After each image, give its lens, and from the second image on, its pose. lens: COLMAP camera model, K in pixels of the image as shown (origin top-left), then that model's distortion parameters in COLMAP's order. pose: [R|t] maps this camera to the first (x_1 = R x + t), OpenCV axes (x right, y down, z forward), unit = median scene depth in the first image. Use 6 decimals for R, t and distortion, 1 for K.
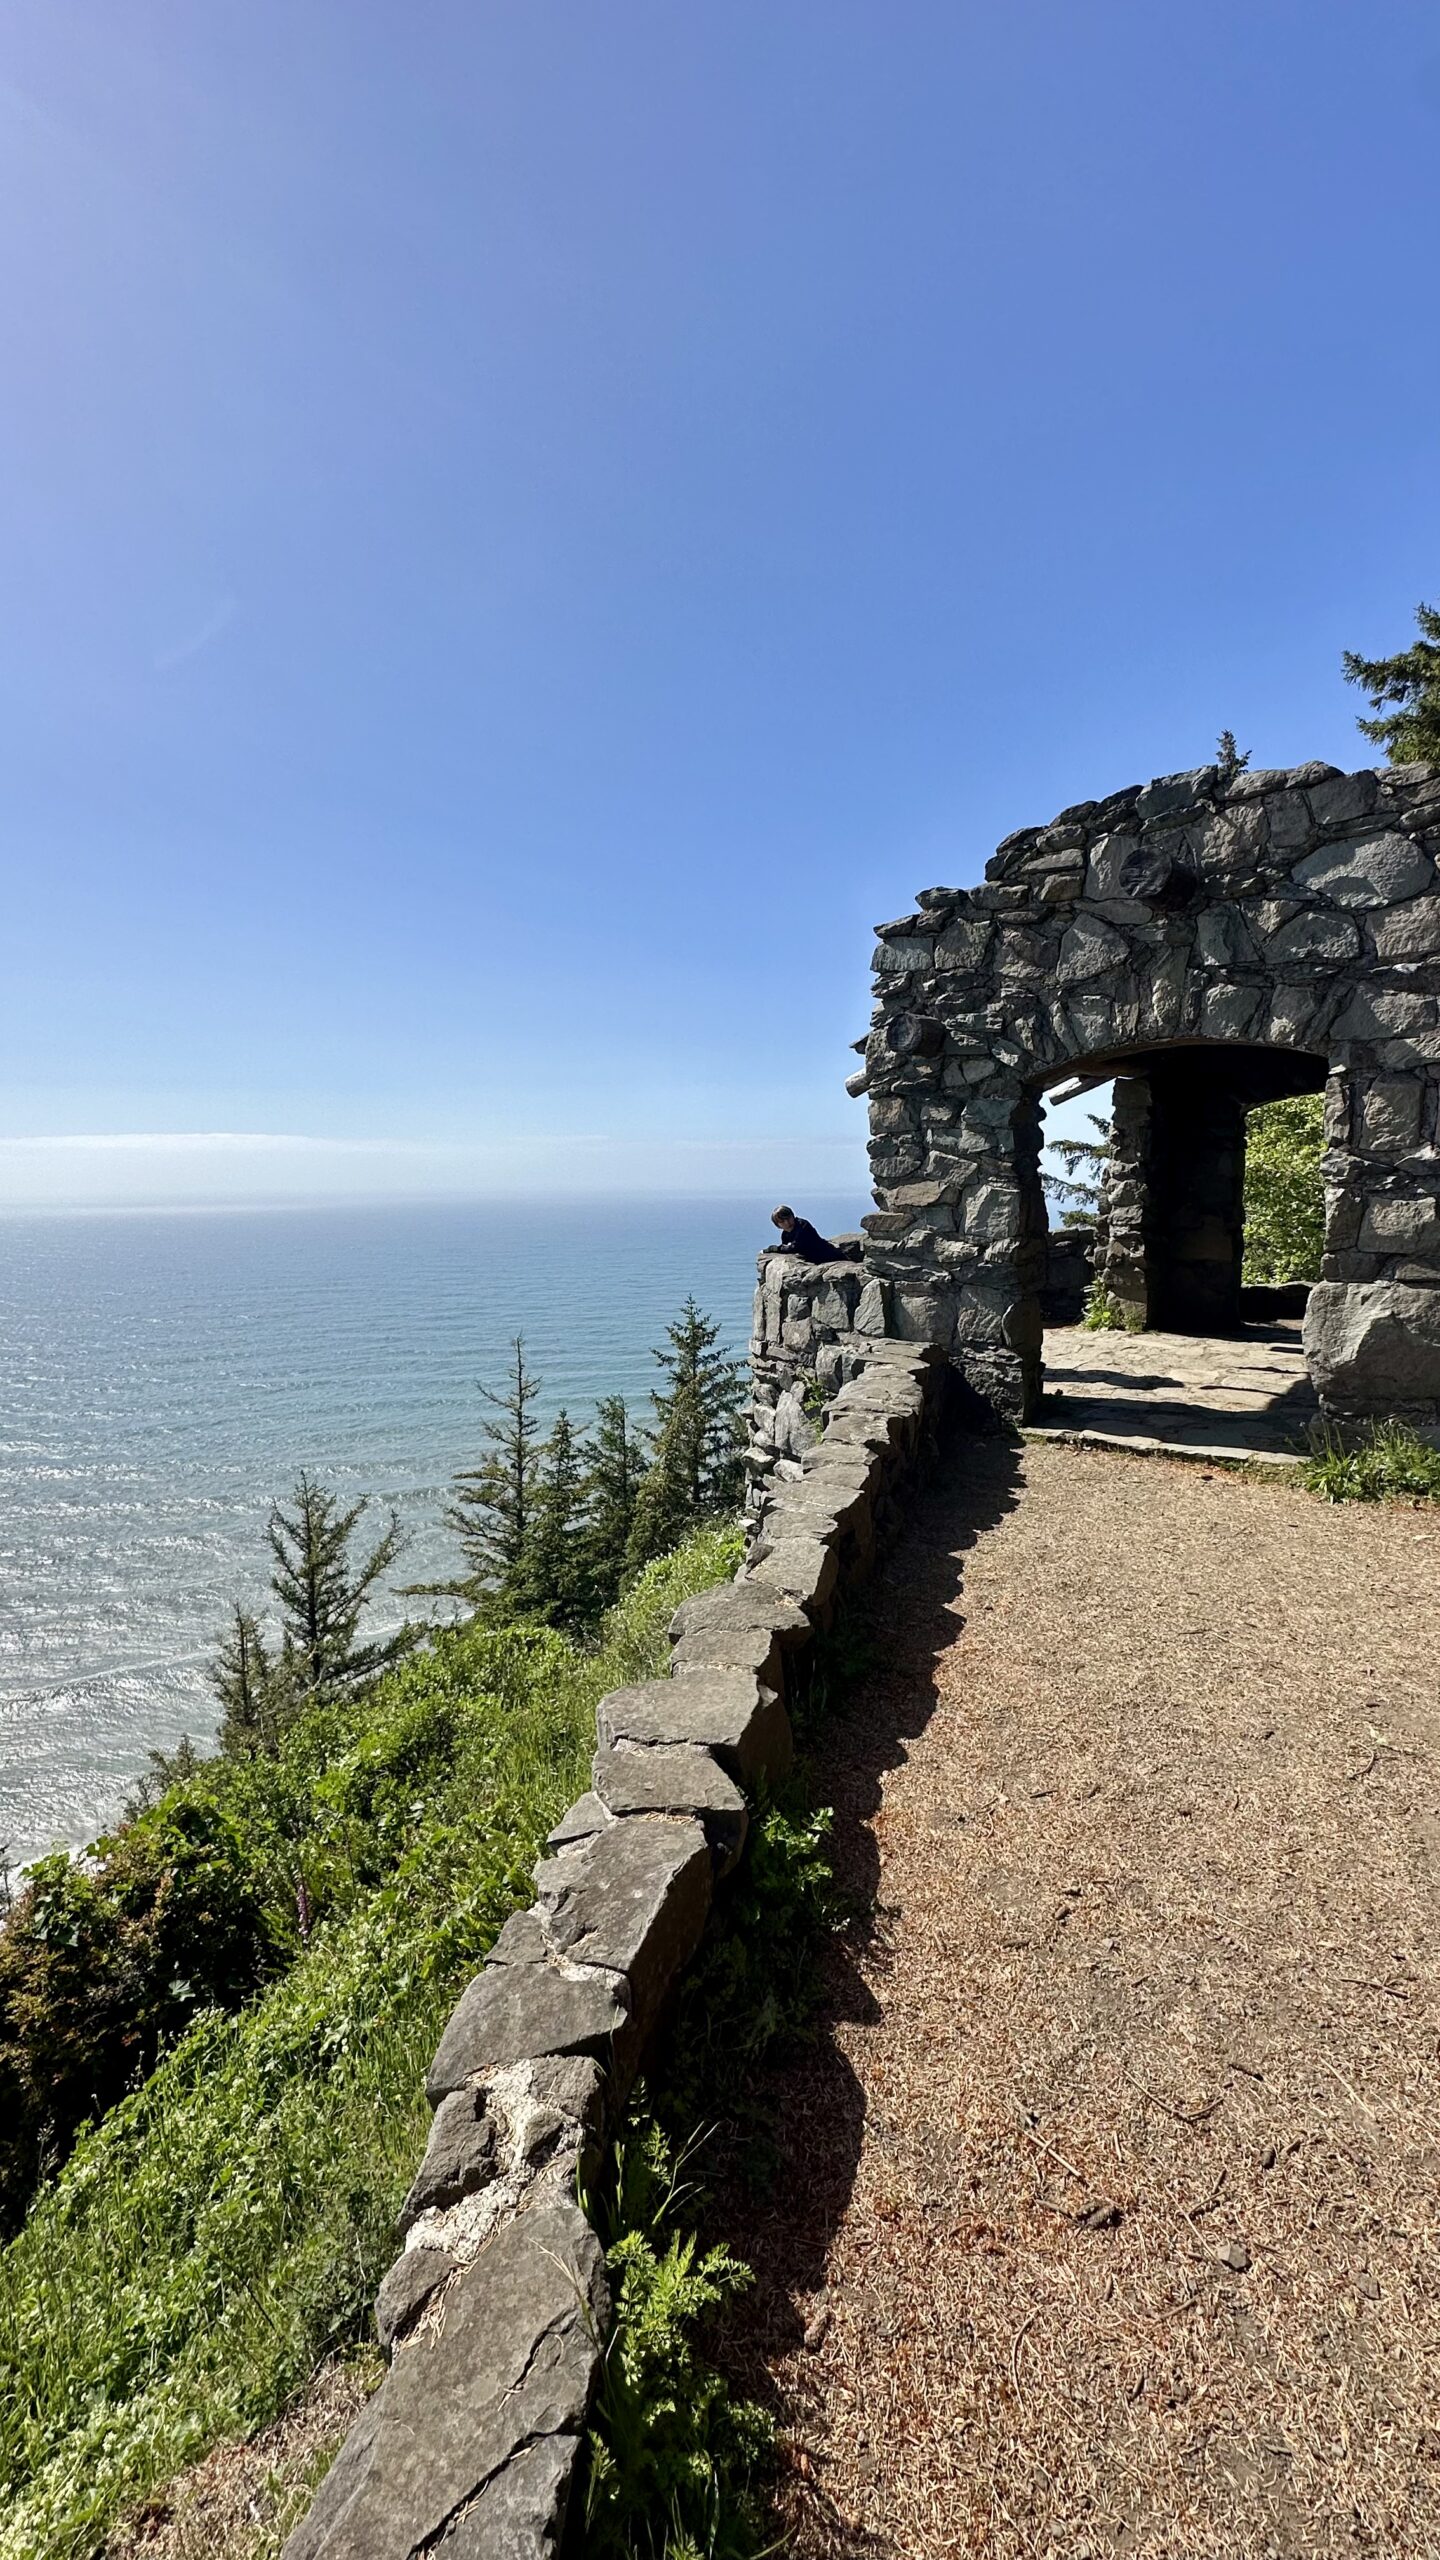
lens RADIAL K [[1042.0, 0, 708.7], [0, 1042.0, 1289.4], [0, 0, 1]] dist [0.000469, 0.000408]
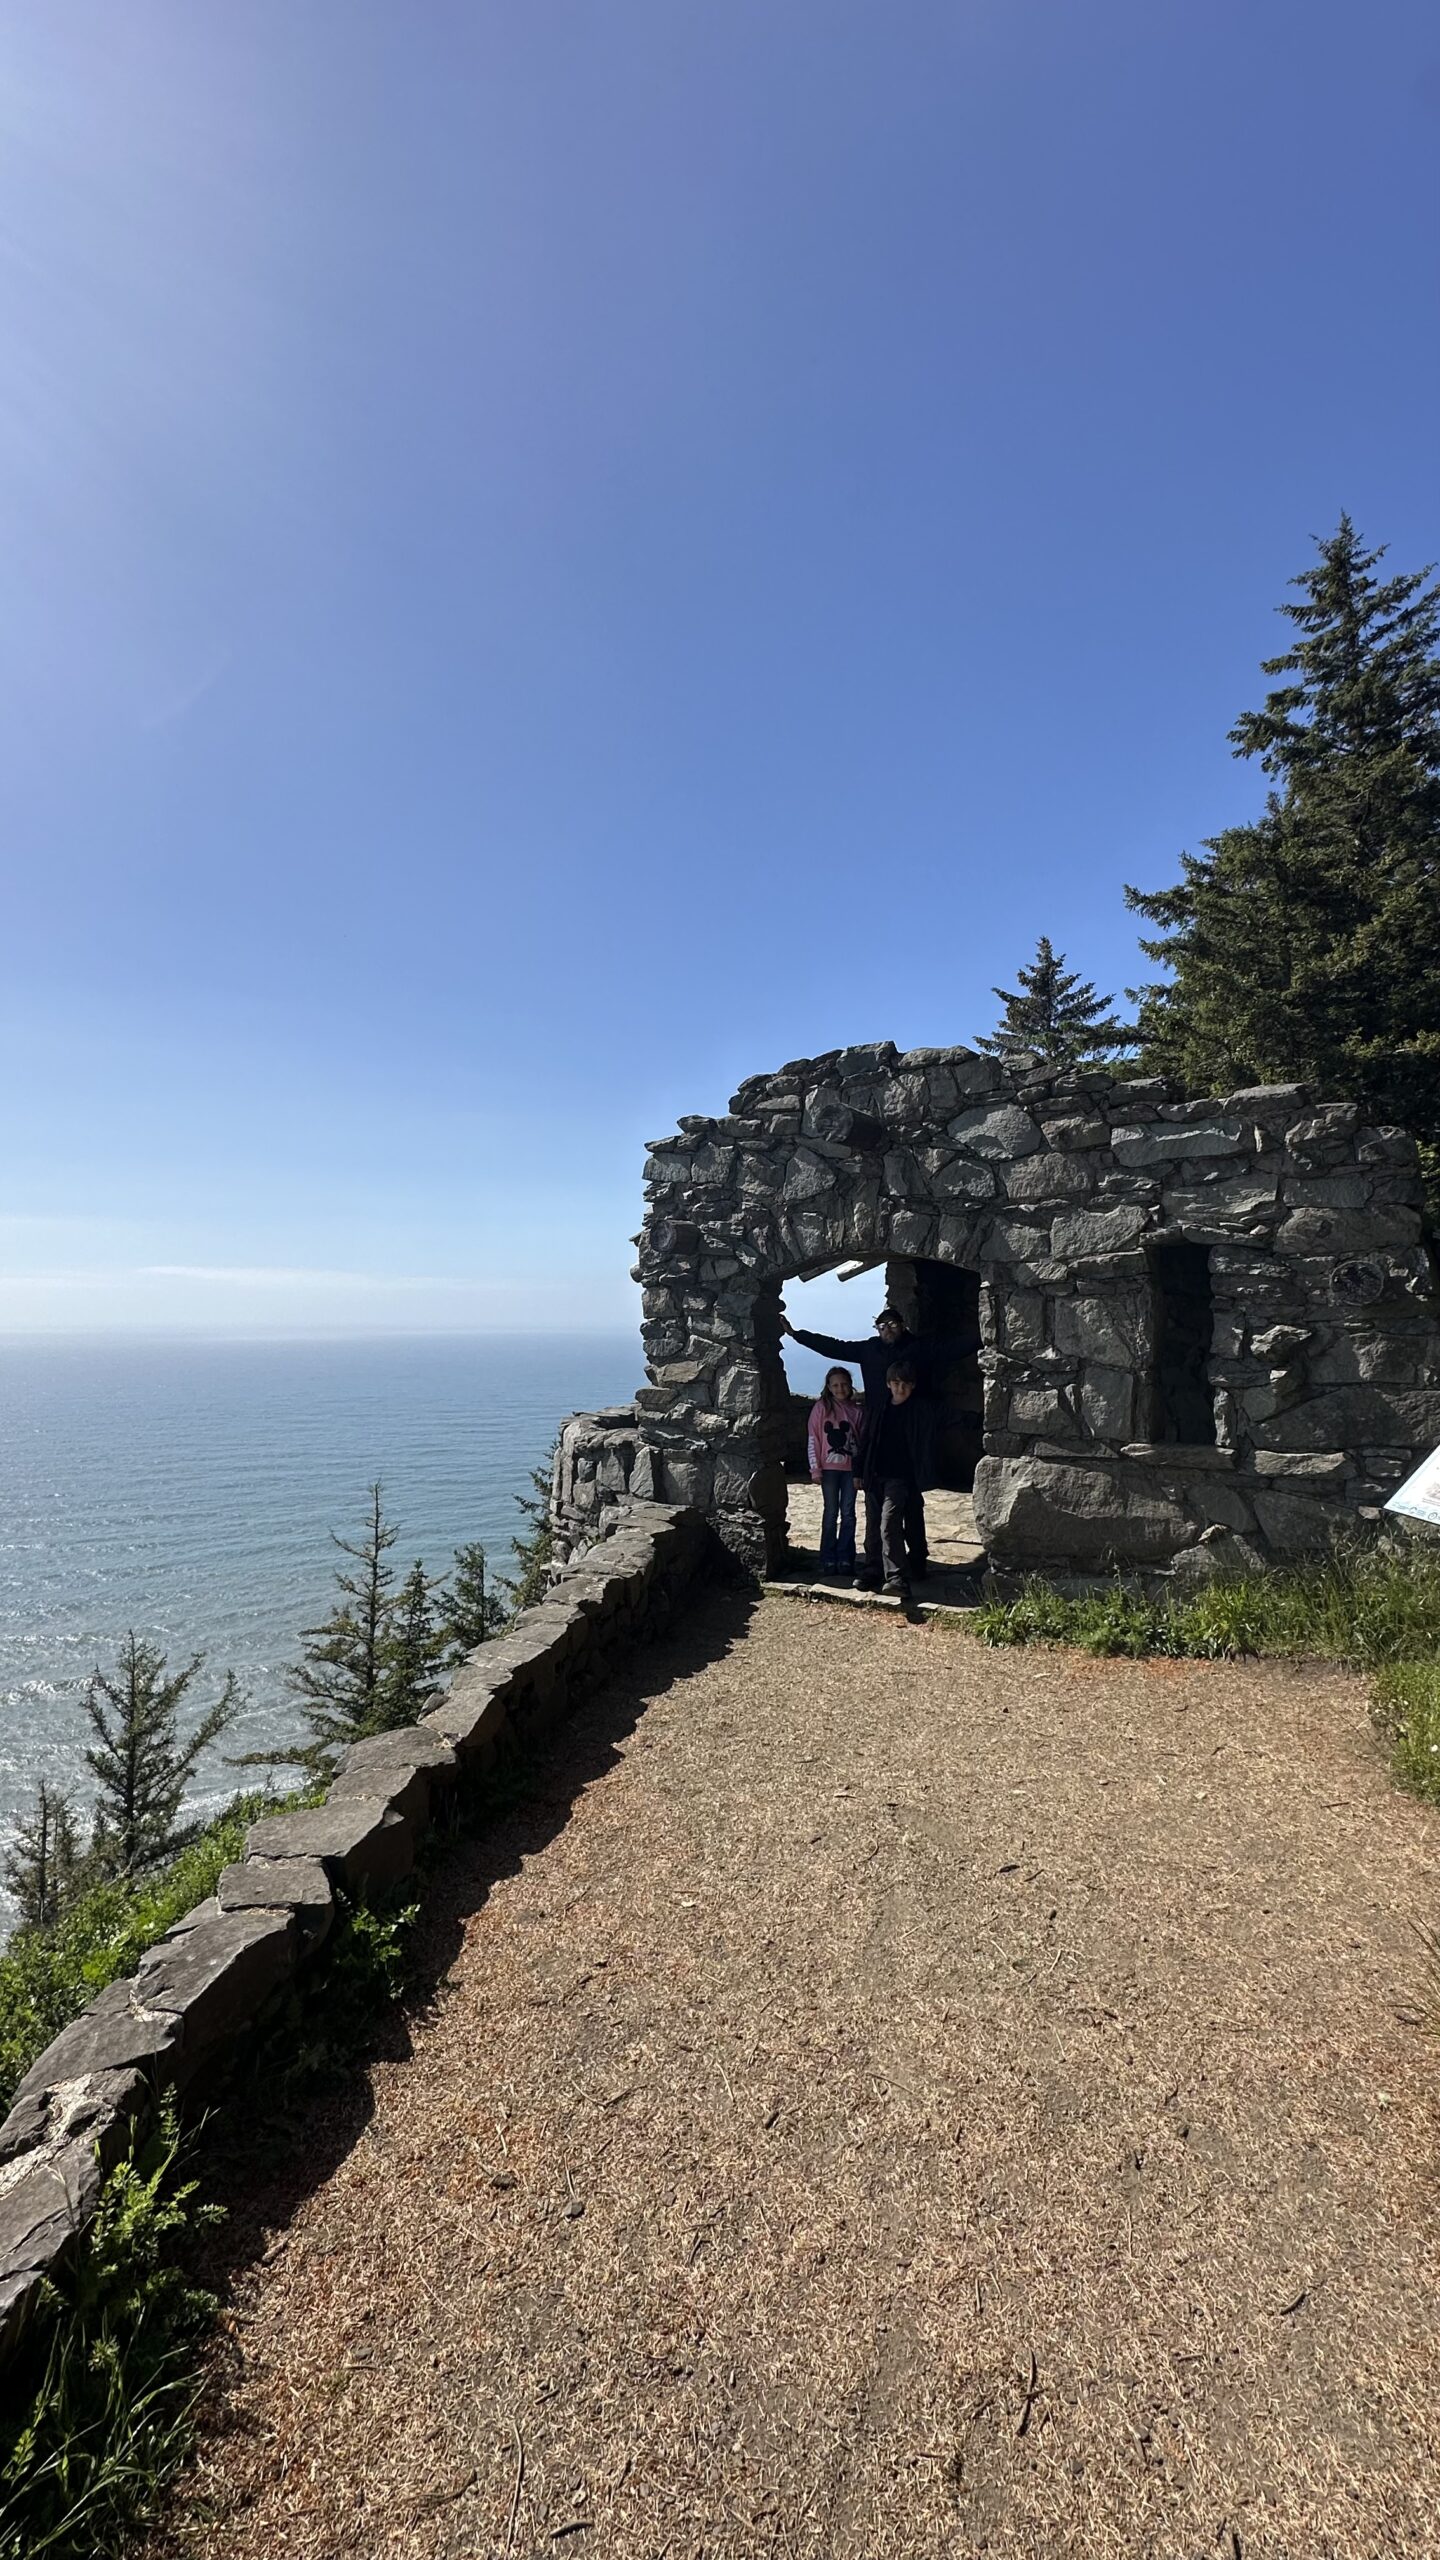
lens RADIAL K [[1042.0, 0, 711.3], [0, 1042.0, 1283.6], [0, 0, 1]] dist [0.000469, 0.000408]
pose [[0.993768, 0.016321, 0.110266, 0.120976], [-0.000921, 0.990391, -0.138294, -0.033651], [-0.111464, 0.137331, 0.984234, -0.158723]]
